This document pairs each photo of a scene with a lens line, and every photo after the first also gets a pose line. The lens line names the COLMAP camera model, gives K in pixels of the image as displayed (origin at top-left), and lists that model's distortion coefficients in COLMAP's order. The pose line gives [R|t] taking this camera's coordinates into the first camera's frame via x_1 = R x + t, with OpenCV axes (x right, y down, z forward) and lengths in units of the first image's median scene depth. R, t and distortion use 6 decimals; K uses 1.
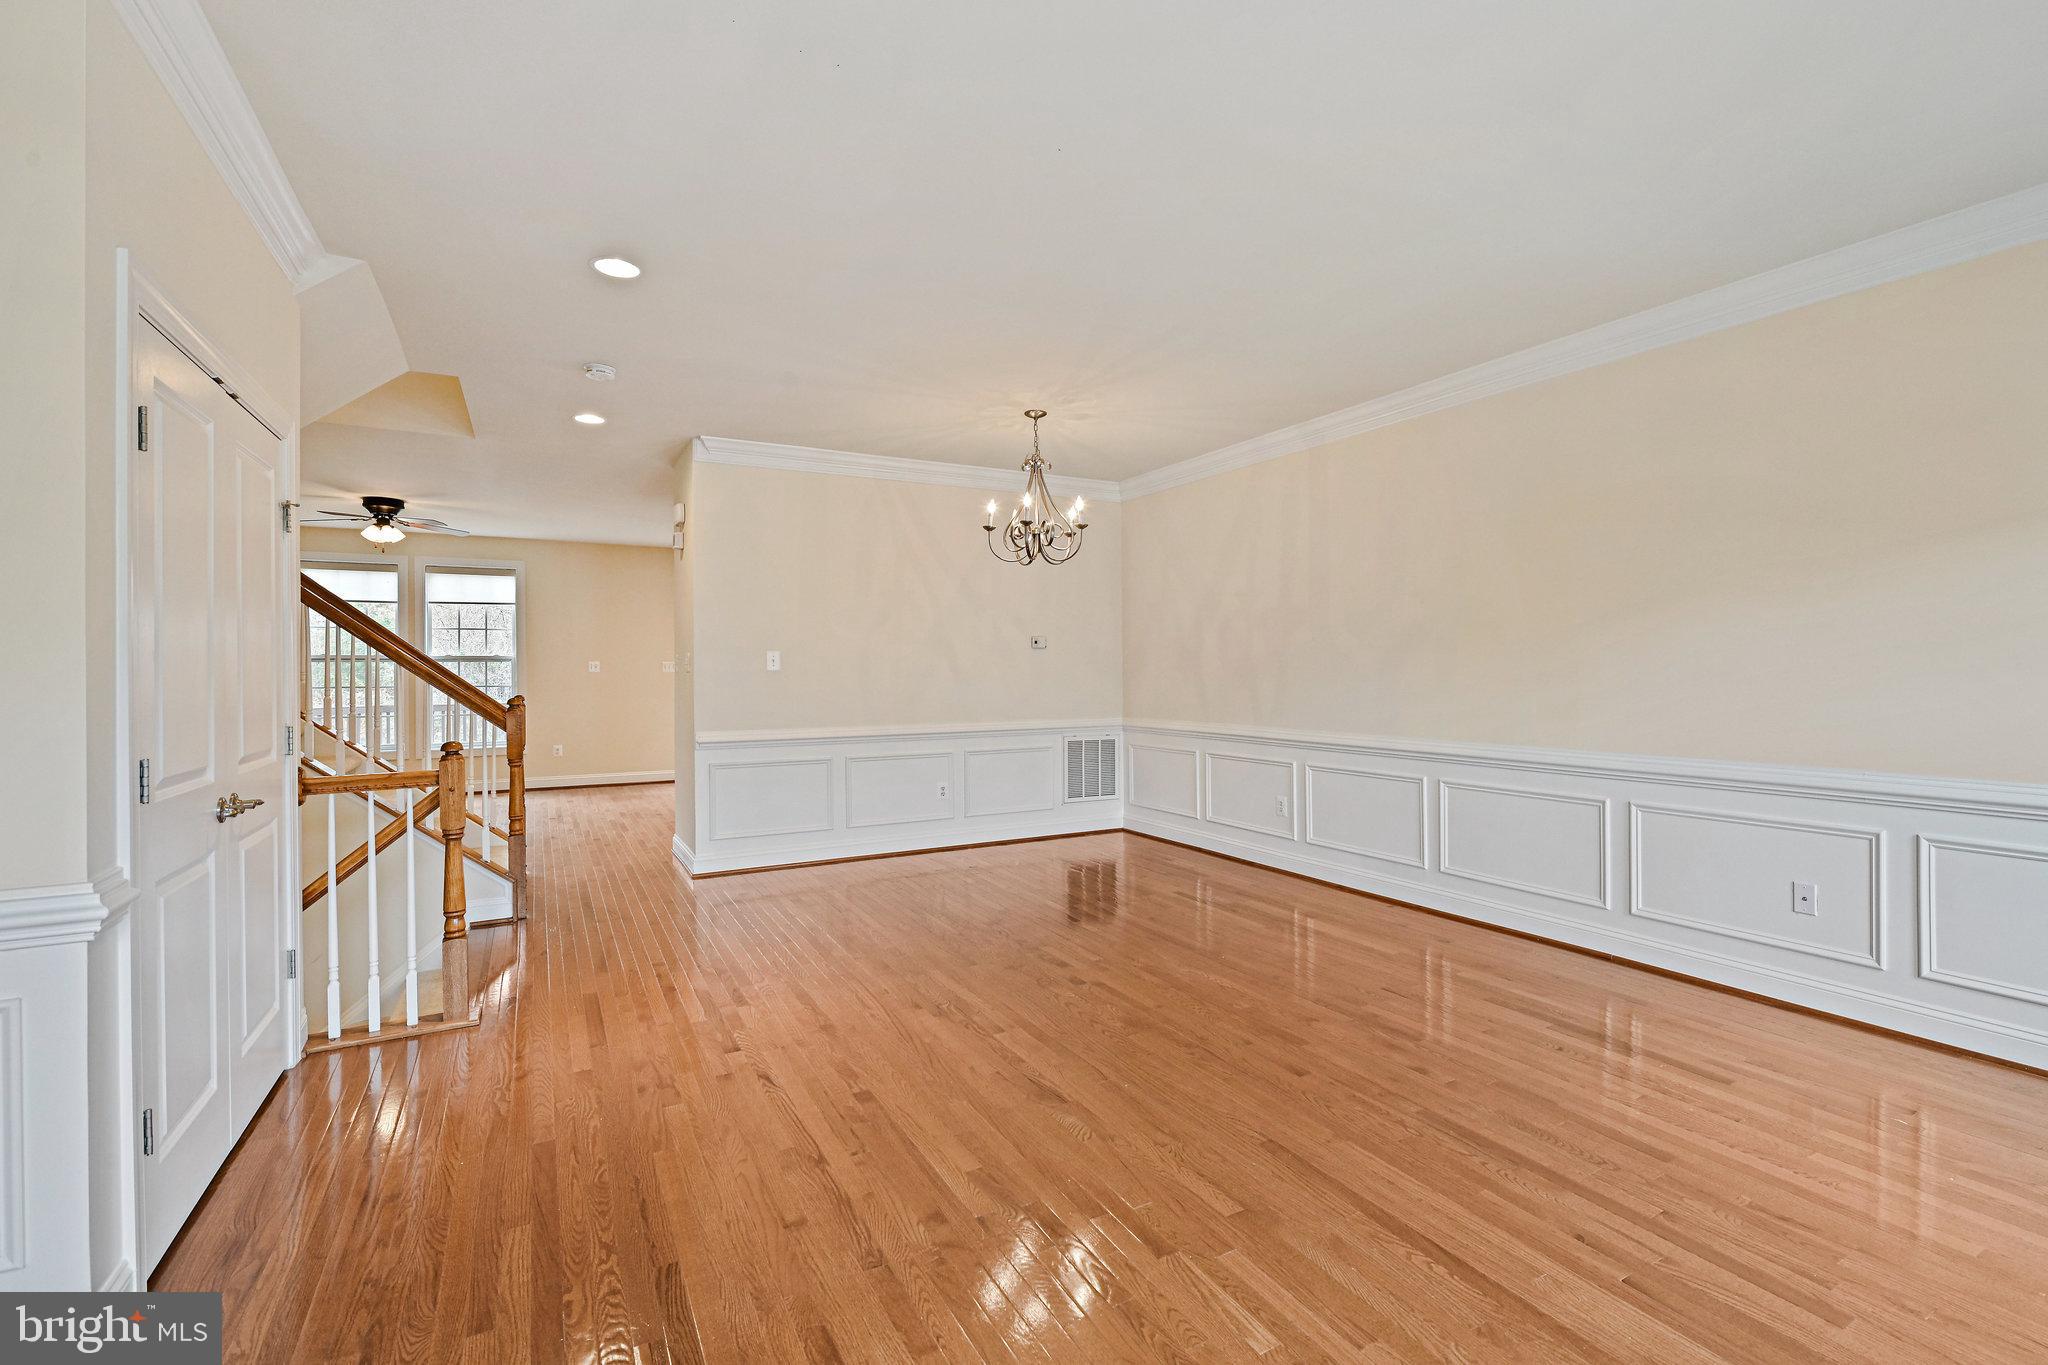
lens RADIAL K [[888.0, 0, 1020.5], [0, 888.0, 682.6], [0, 0, 1]] dist [-0.007515, -0.001549]
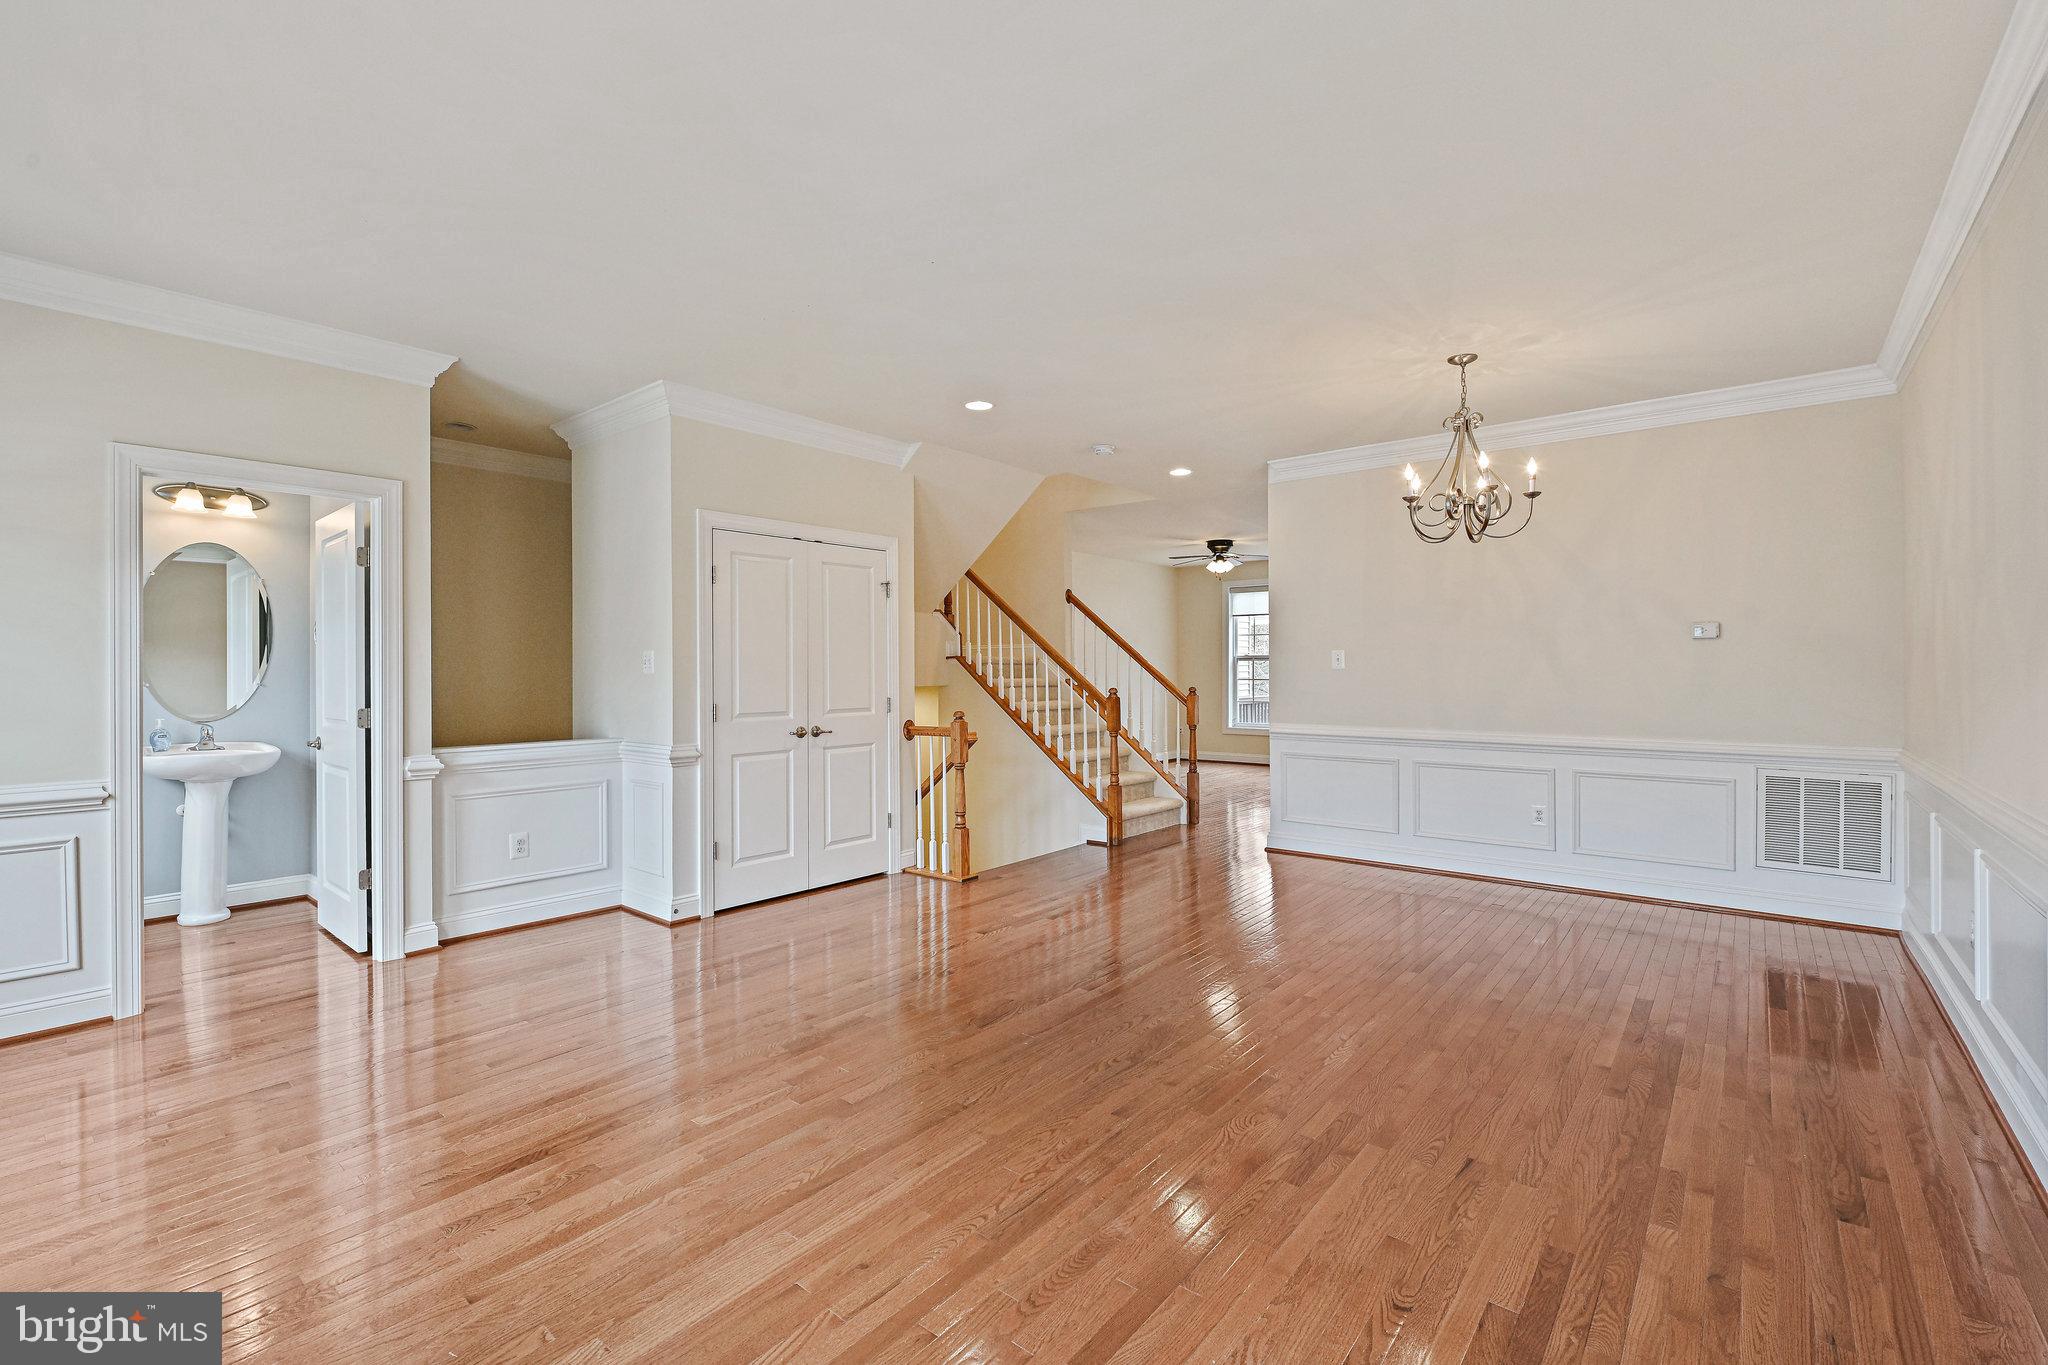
lens RADIAL K [[888.0, 0, 1026.3], [0, 888.0, 671.1], [0, 0, 1]] dist [-0.007515, -0.001549]
pose [[0.376876, 0.006838, -0.926238, 0.545582], [-0.015558, 0.999878, 0.001052, -0.006108], [0.926133, 0.014015, 0.376937, 0.273895]]
